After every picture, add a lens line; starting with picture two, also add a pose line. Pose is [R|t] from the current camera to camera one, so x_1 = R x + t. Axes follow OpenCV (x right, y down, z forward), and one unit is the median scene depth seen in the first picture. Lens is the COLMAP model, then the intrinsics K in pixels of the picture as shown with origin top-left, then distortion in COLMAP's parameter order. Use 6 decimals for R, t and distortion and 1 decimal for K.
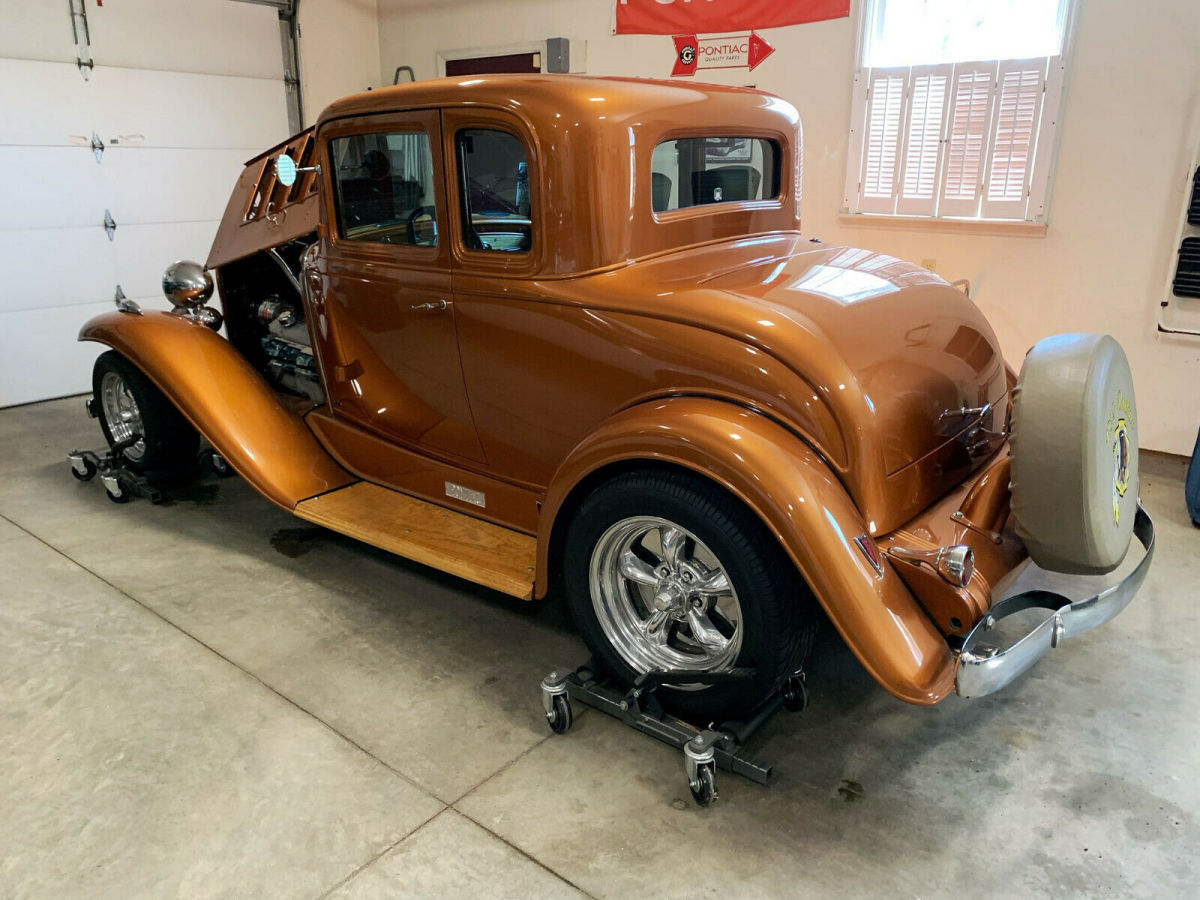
lens RADIAL K [[934.3, 0, 594.5], [0, 934.3, 423.4], [0, 0, 1]] dist [0.018237, -0.009920]
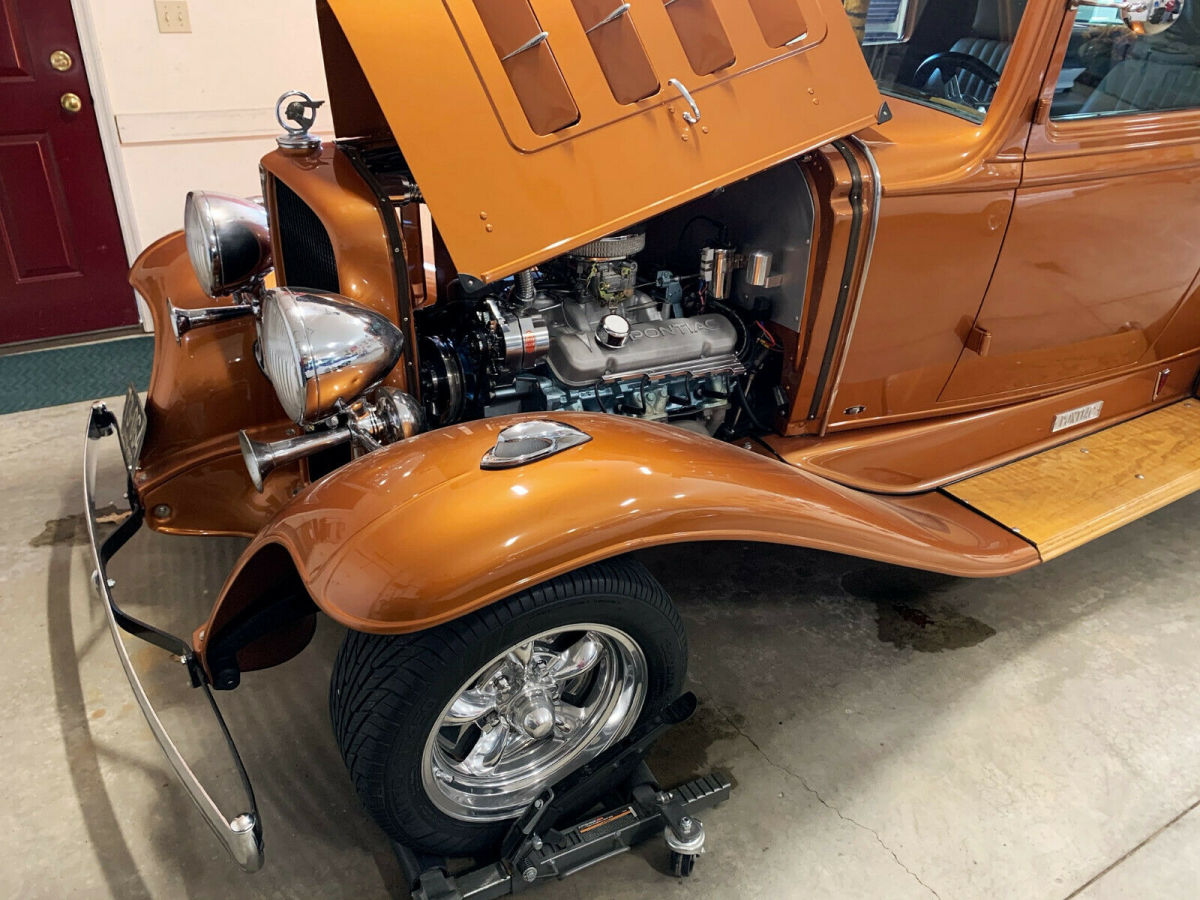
lens RADIAL K [[871.6, 0, 595.7], [0, 871.6, 445.2], [0, 0, 1]] dist [0.009474, -0.011001]
pose [[0.347384, -0.440013, 0.828078, -0.681772], [0.249888, 0.894579, 0.370519, -0.213117], [-0.903815, 0.078214, 0.420716, 0.772502]]
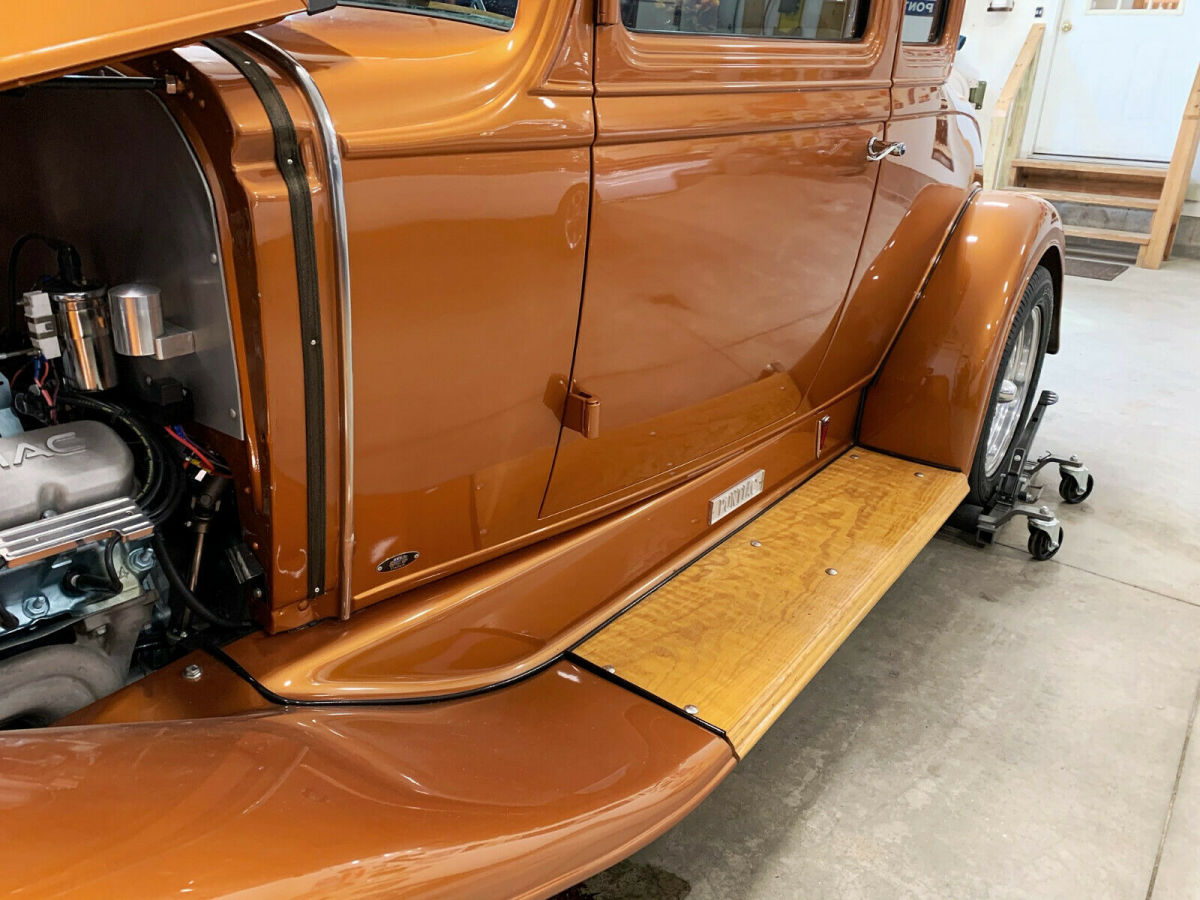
lens RADIAL K [[934.3, 0, 594.5], [0, 934.3, 423.4], [0, 0, 1]] dist [0.018237, -0.009920]
pose [[-0.046480, -0.361441, 0.931236, -0.484145], [0.243699, 0.899972, 0.361471, -0.144798], [-0.968737, 0.243742, 0.046252, 0.762962]]
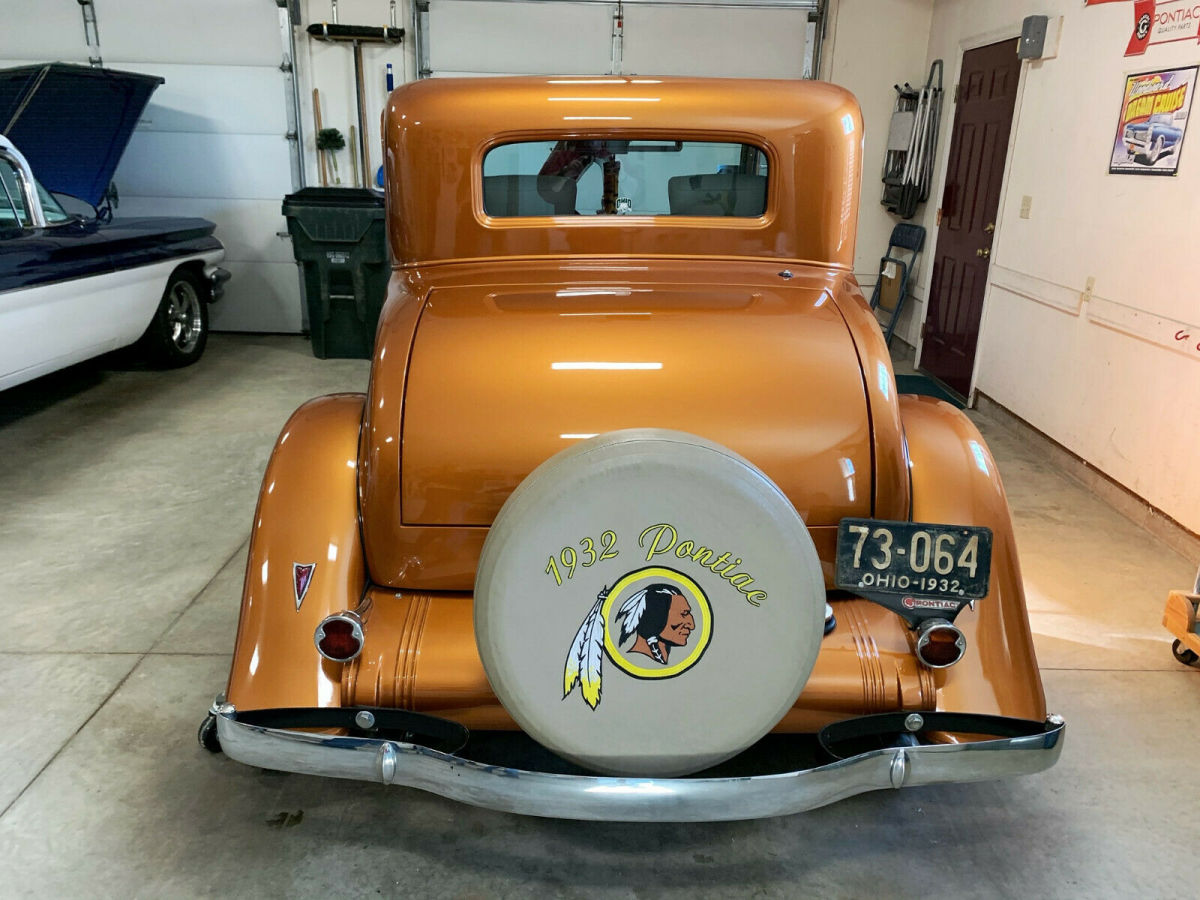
lens RADIAL K [[934.3, 0, 594.5], [0, 934.3, 423.4], [0, 0, 1]] dist [0.018237, -0.009920]
pose [[0.622915, 0.234916, -0.746185, 0.552410], [-0.233970, 0.966132, 0.108843, -0.090414], [0.746482, 0.106785, 0.656781, 0.284321]]
